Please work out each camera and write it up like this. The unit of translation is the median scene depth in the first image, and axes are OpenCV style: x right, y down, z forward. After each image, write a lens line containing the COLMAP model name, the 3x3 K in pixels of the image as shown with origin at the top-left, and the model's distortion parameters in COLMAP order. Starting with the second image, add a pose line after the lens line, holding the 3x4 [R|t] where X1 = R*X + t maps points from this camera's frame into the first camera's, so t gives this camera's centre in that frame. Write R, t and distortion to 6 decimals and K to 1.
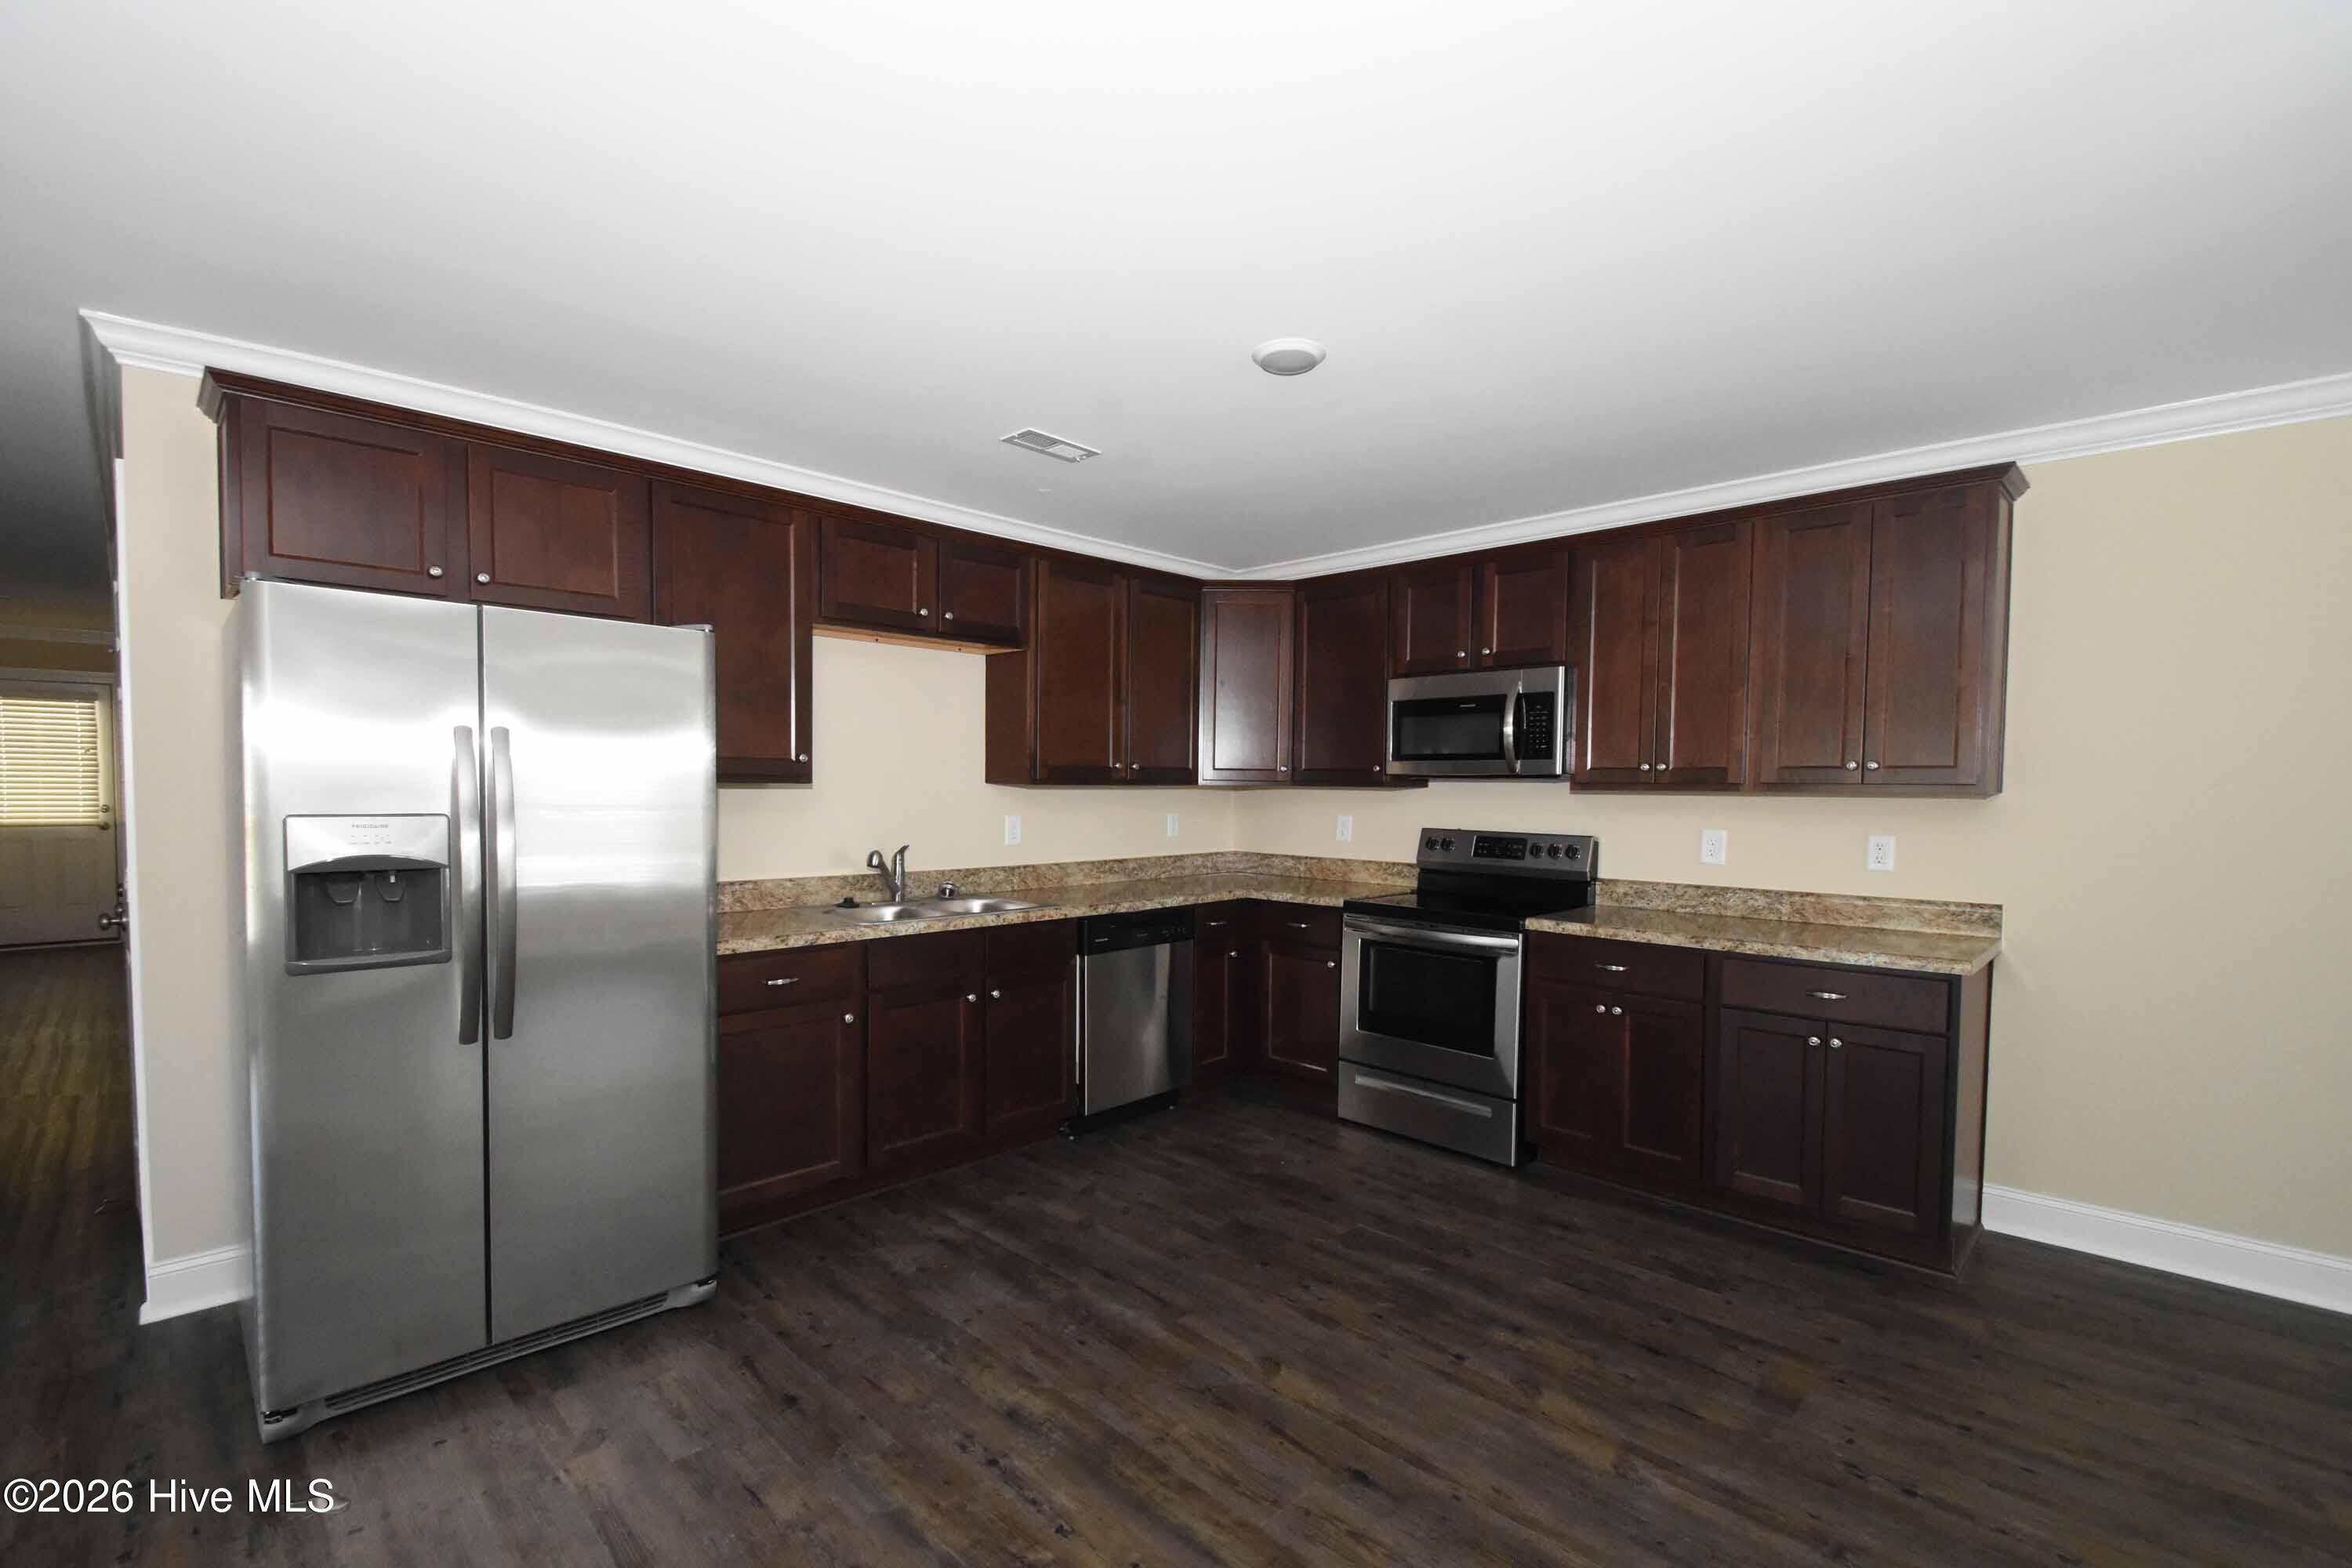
lens RADIAL K [[1029.2, 0, 1155.0], [0, 1029.2, 822.7], [0, 0, 1]] dist [-0.000202, -0.006009]
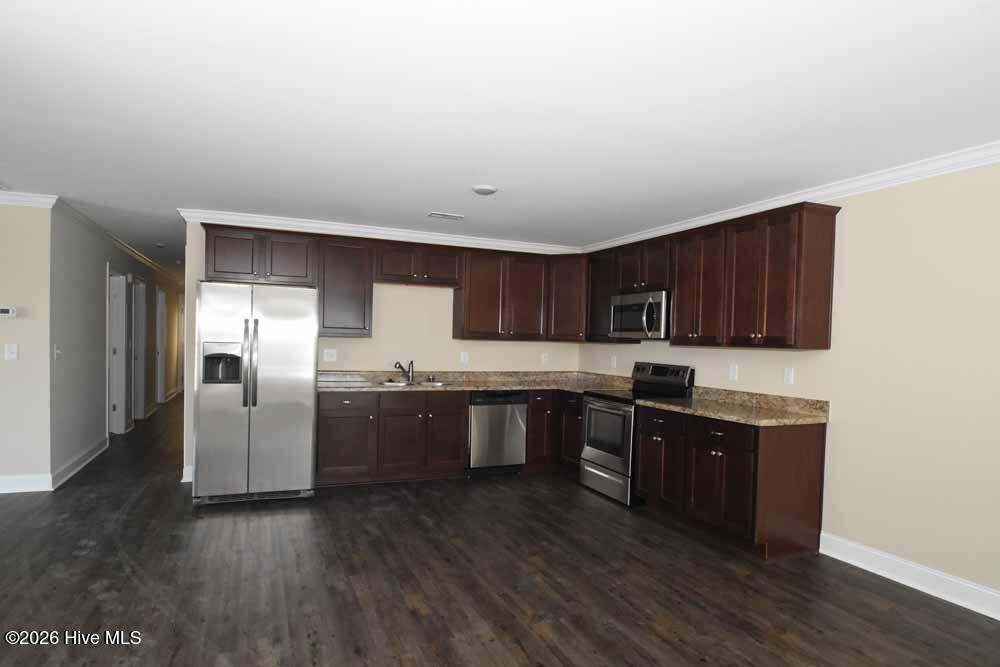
lens RADIAL K [[552.7, 0, 493.1], [0, 552.7, 356.0], [0, 0, 1]] dist [-0.020719, -0.001438]
pose [[0.927395, 0.026540, -0.373141, 0.501698], [-0.031712, 0.999467, -0.007728, 0.013838], [0.372737, 0.019000, 0.927742, -0.274550]]
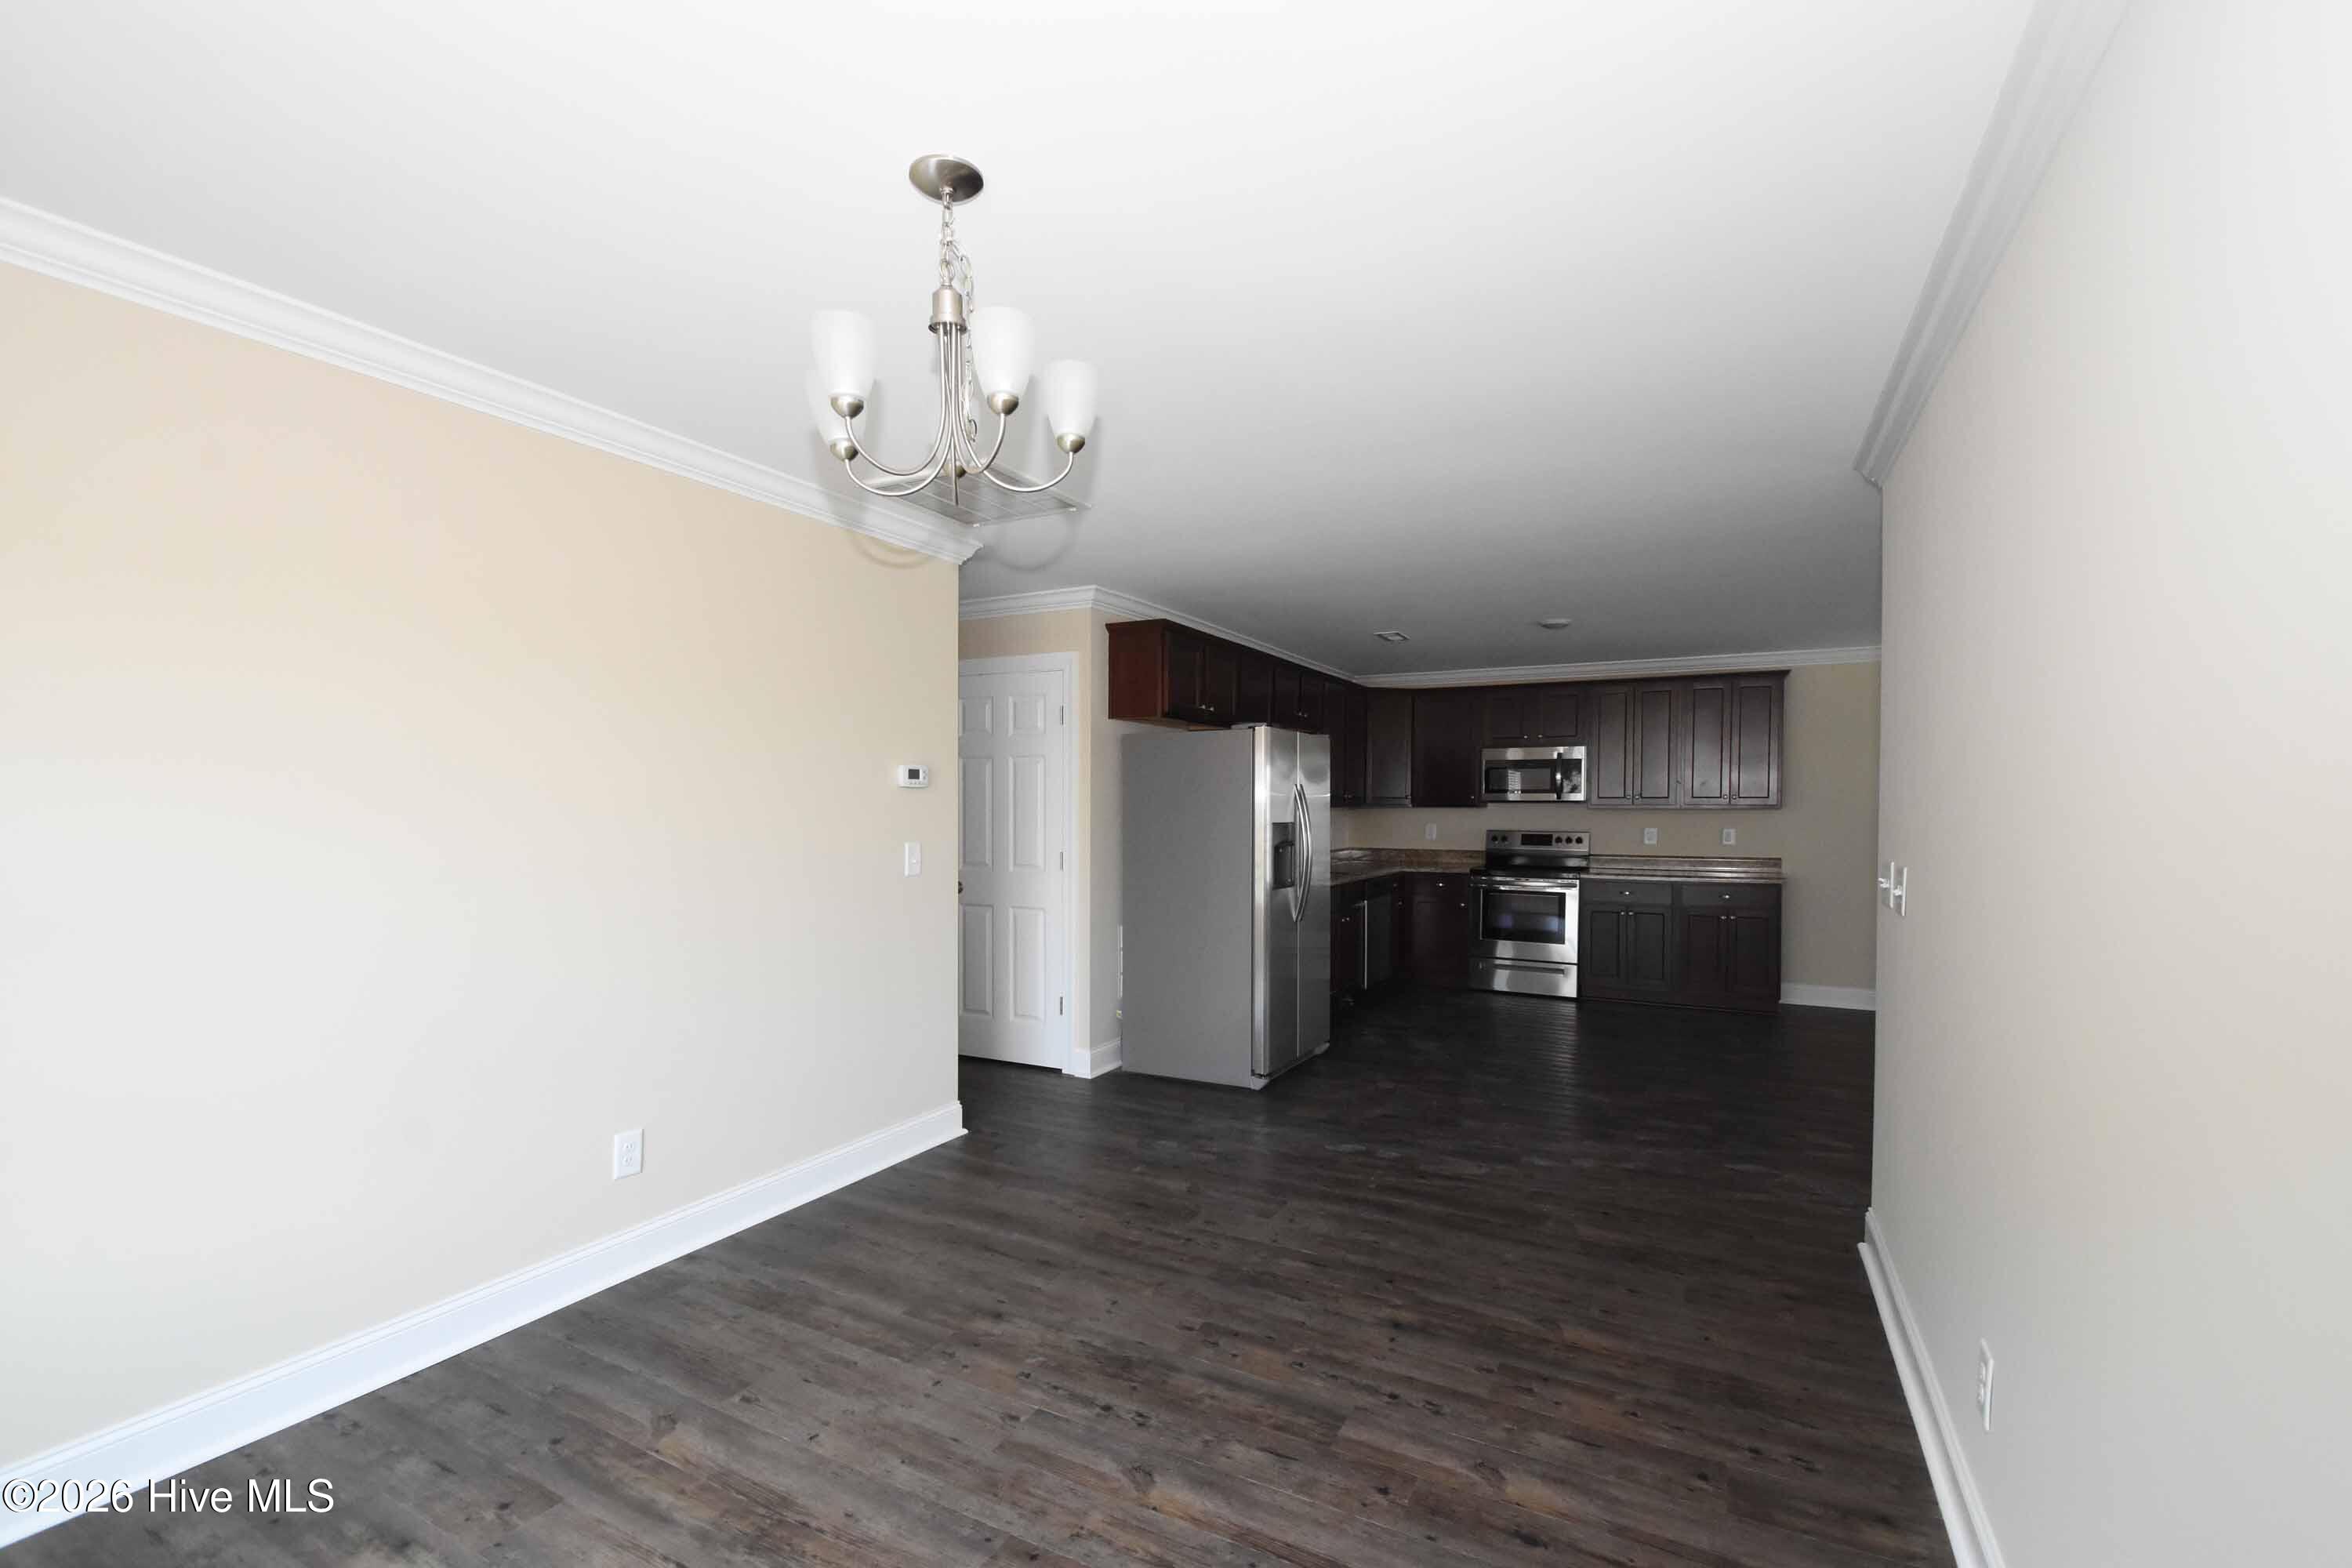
lens RADIAL K [[1029.2, 0, 1155.0], [0, 1029.2, 822.7], [0, 0, 1]] dist [-0.000202, -0.006009]
pose [[0.961363, -0.012336, 0.275009, -0.935658], [0.017441, 0.999718, -0.016125, 0.013430], [-0.274732, 0.020298, 0.961306, -0.664701]]
